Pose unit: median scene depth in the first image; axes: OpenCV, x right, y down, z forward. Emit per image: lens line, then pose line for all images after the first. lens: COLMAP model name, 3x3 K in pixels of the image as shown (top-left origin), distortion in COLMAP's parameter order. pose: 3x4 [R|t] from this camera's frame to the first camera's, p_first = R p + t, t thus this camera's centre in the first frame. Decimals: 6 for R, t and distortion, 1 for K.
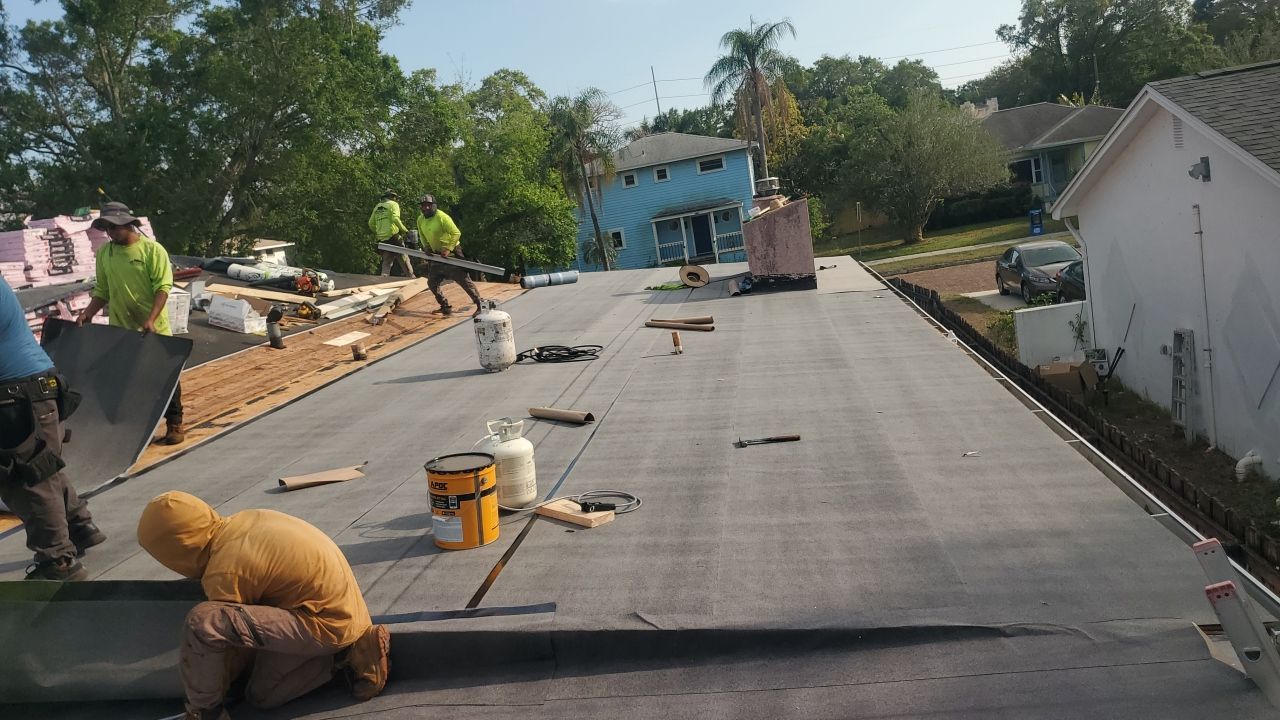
lens RADIAL K [[1044.0, 0, 640.0], [0, 1044.0, 360.0], [0, 0, 1]] dist [0.055131, -0.107311]
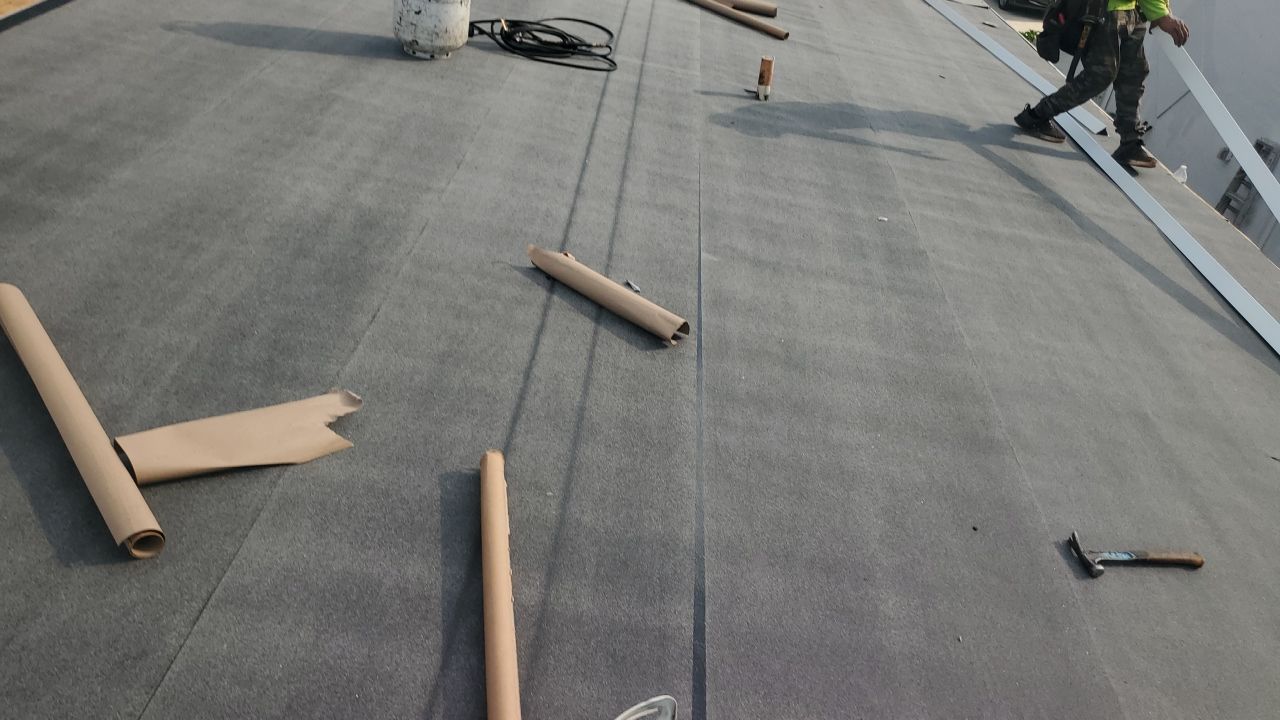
lens RADIAL K [[1044.0, 0, 640.0], [0, 1044.0, 360.0], [0, 0, 1]] dist [0.055131, -0.107311]
pose [[0.959264, 0.181914, 0.216147, -0.132393], [-0.251175, 0.899397, 0.357767, -0.070863], [-0.129319, -0.397484, 0.908451, 0.517754]]
